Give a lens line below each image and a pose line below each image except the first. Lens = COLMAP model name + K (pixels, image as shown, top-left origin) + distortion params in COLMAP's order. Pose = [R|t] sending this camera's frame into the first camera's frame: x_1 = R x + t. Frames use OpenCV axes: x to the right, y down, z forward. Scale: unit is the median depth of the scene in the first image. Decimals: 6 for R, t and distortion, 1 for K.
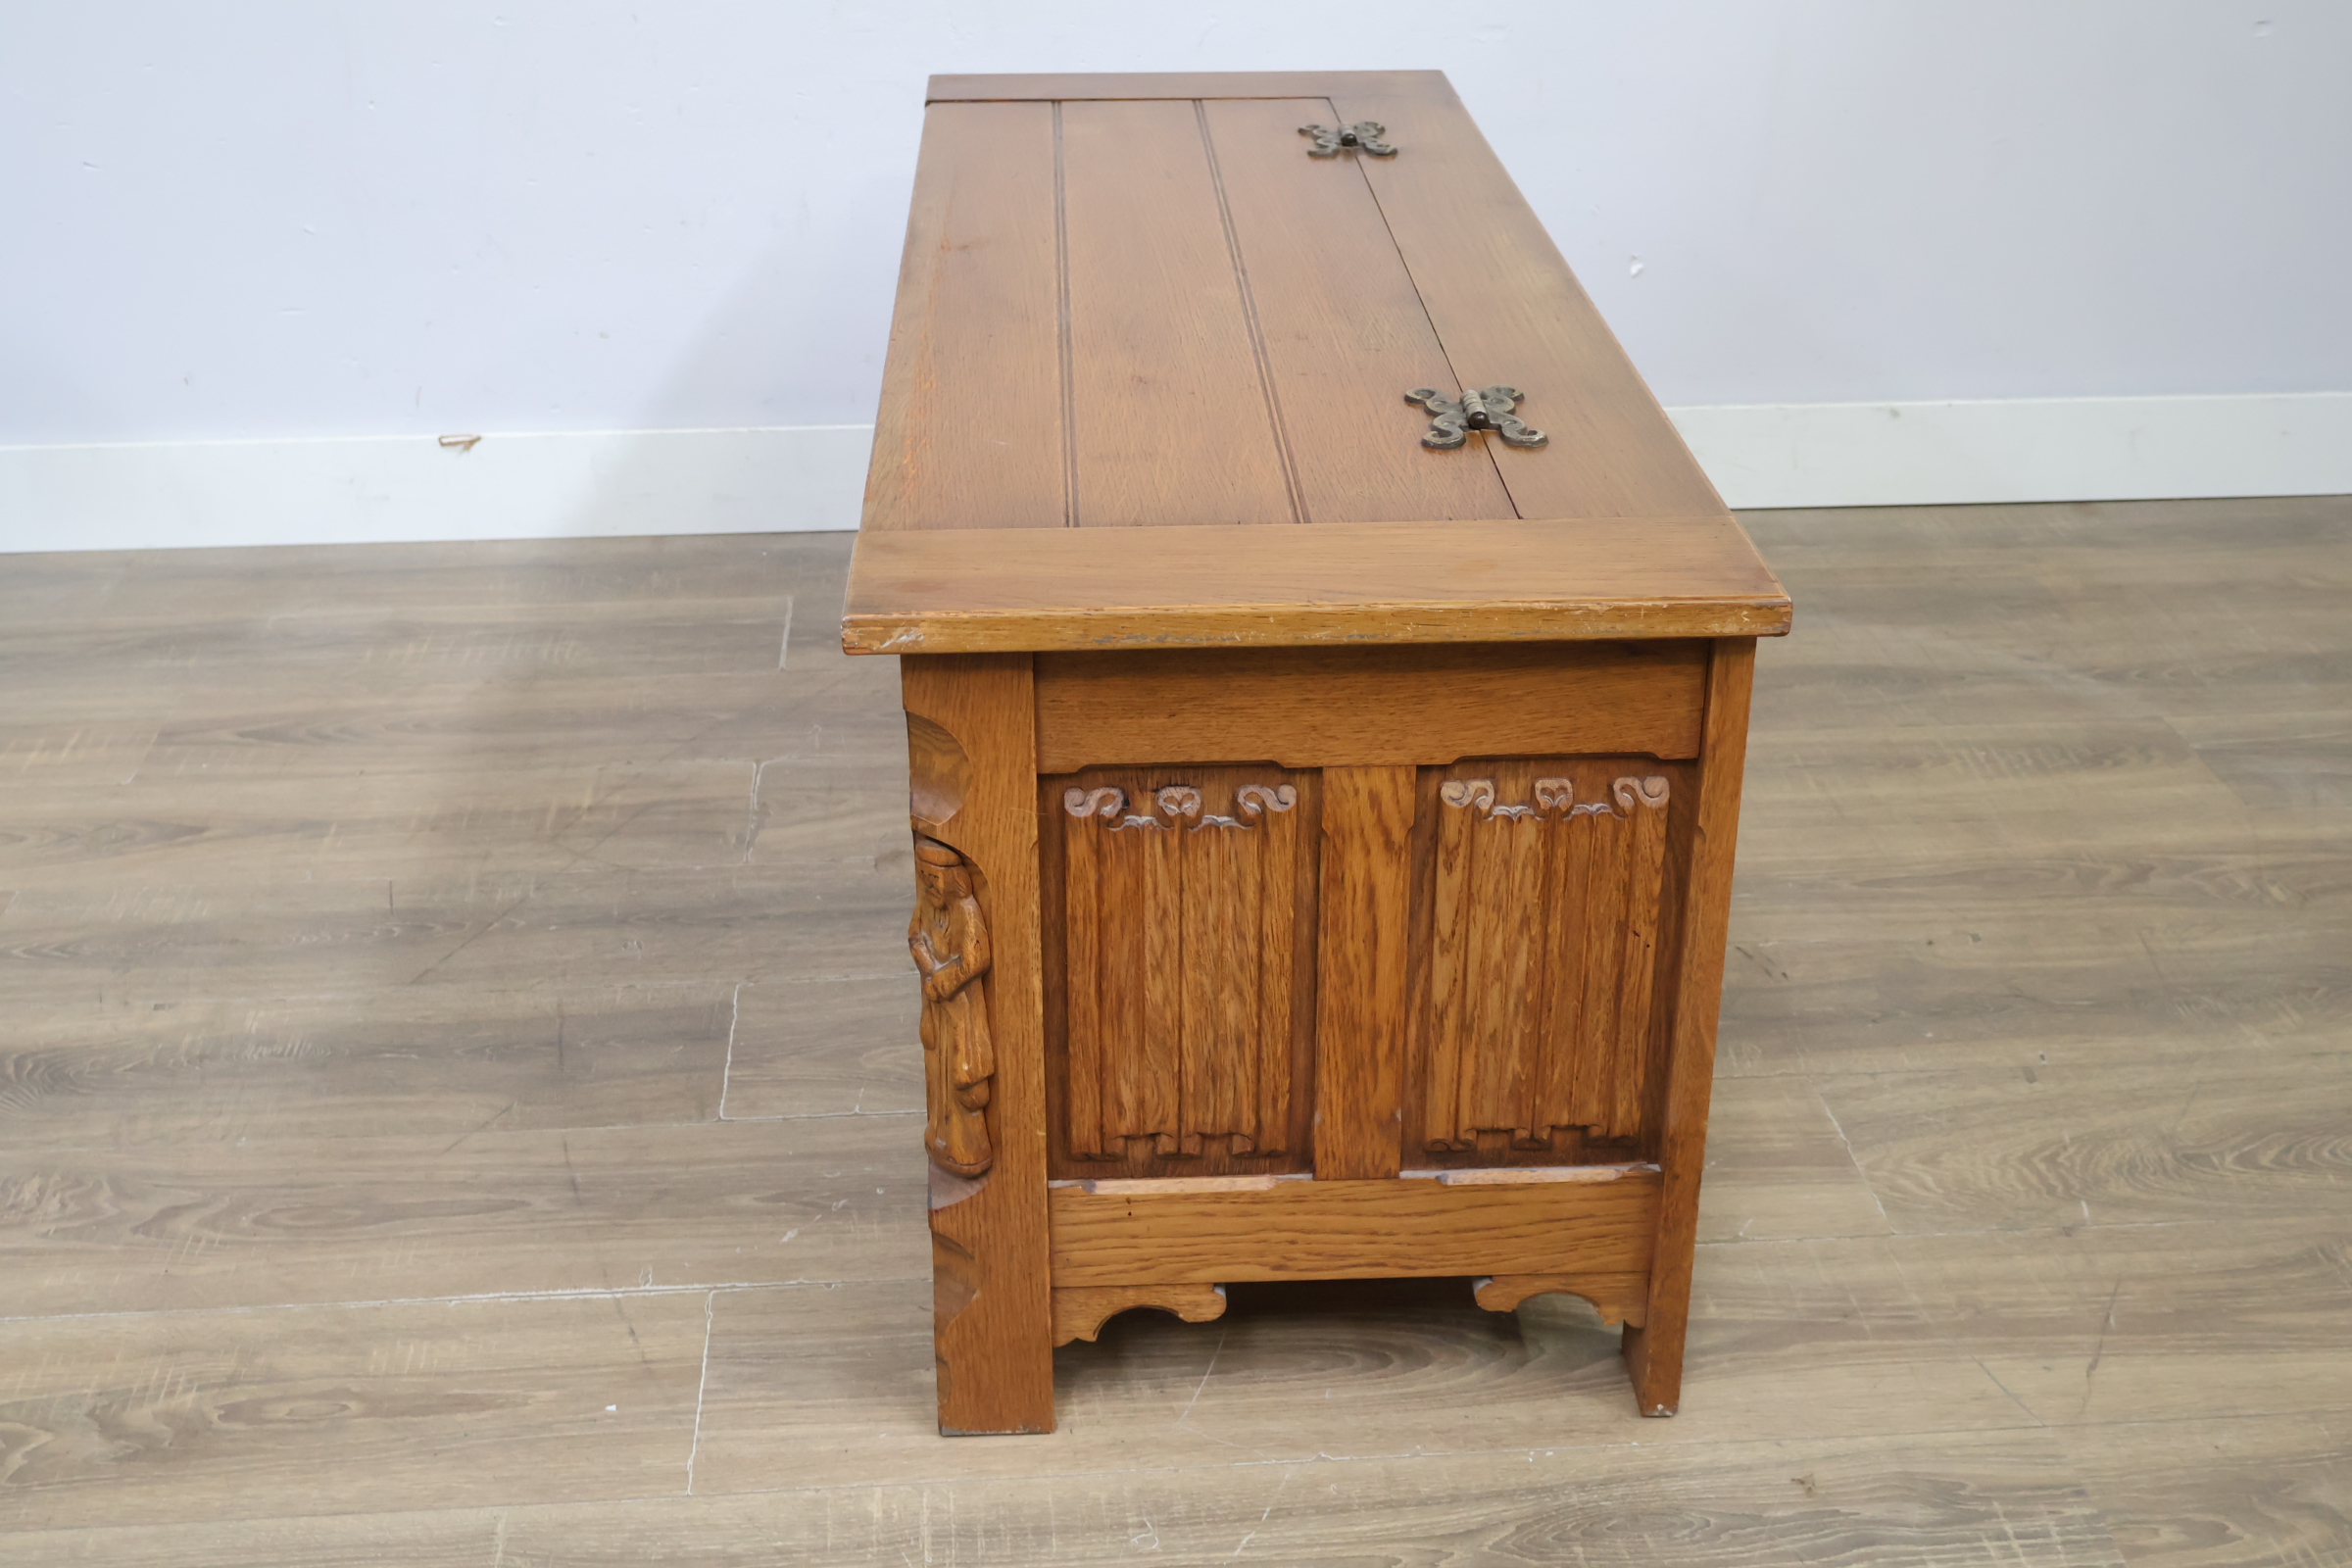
lens RADIAL K [[2754.8, 0, 1172.2], [0, 2754.8, 787.2], [0, 0, 1]] dist [0.000529, 0.000000]
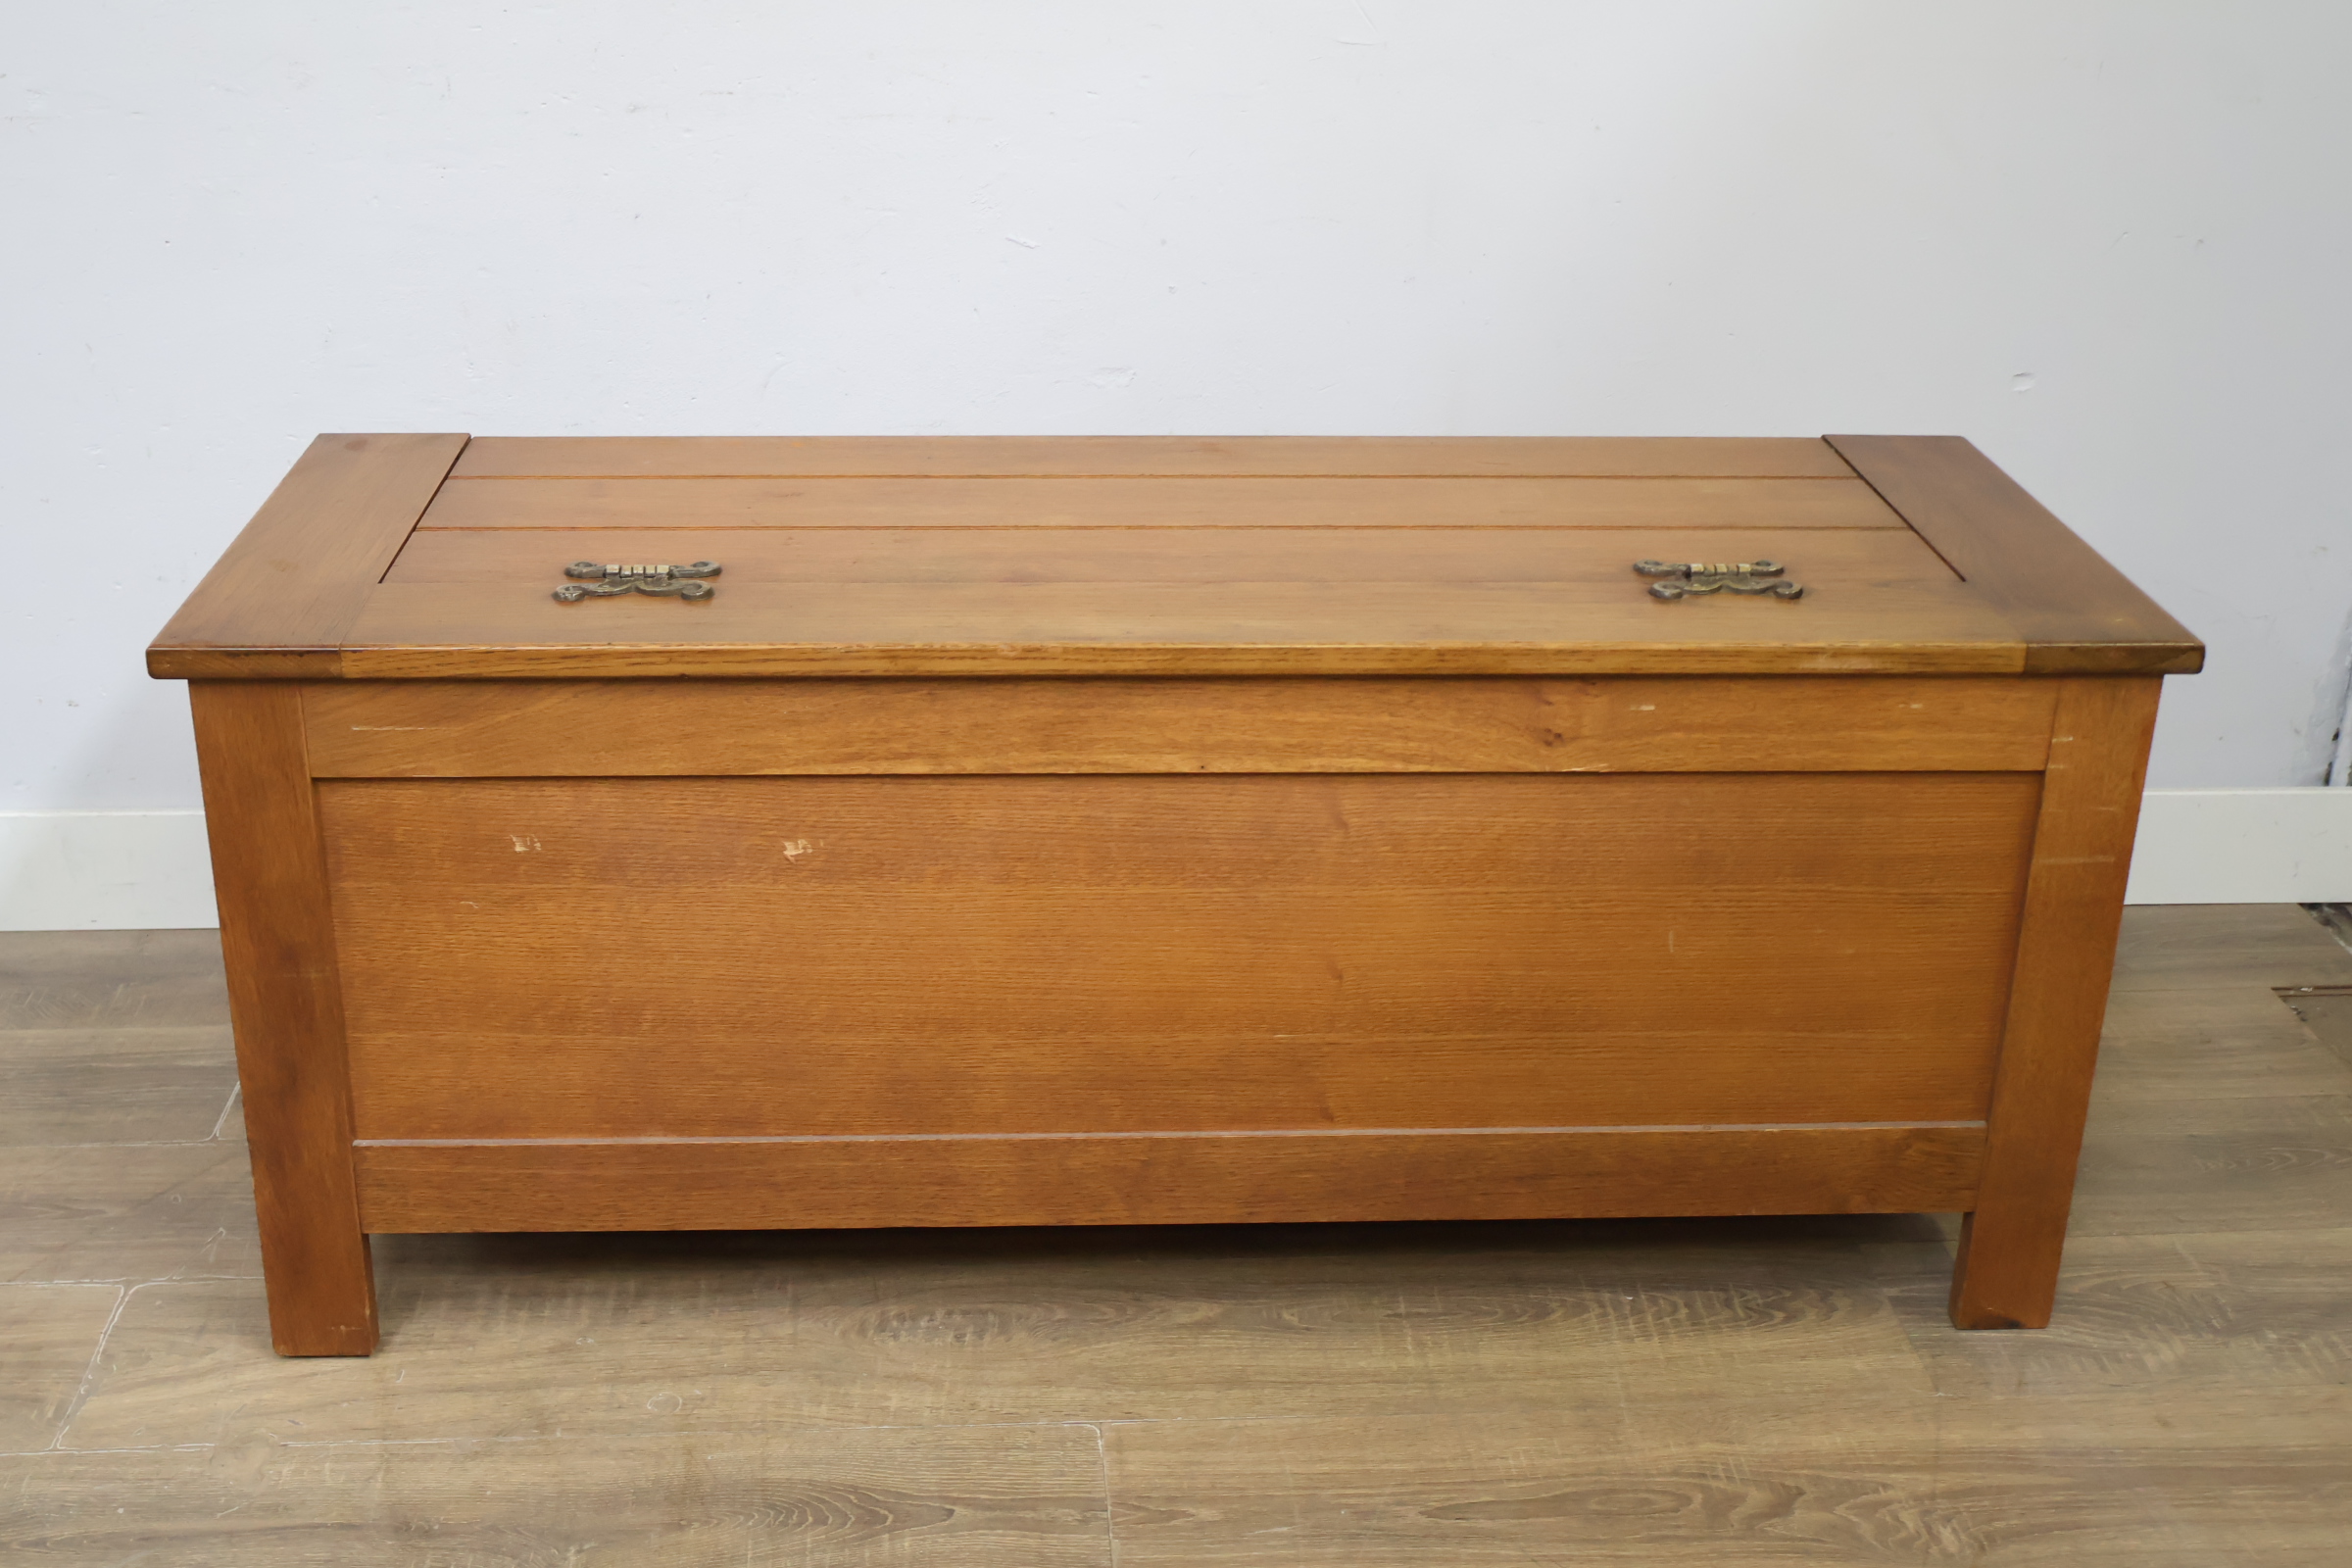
lens RADIAL K [[2754.8, 0, 1159.9], [0, 2754.8, 779.7], [0, 0, 1]] dist [0.000529, 0.000000]
pose [[0.999818, 0.018943, -0.002365, 0.168050], [-0.019023, 0.999022, -0.039904, -0.143415], [0.001607, 0.039942, 0.999201, 0.190394]]
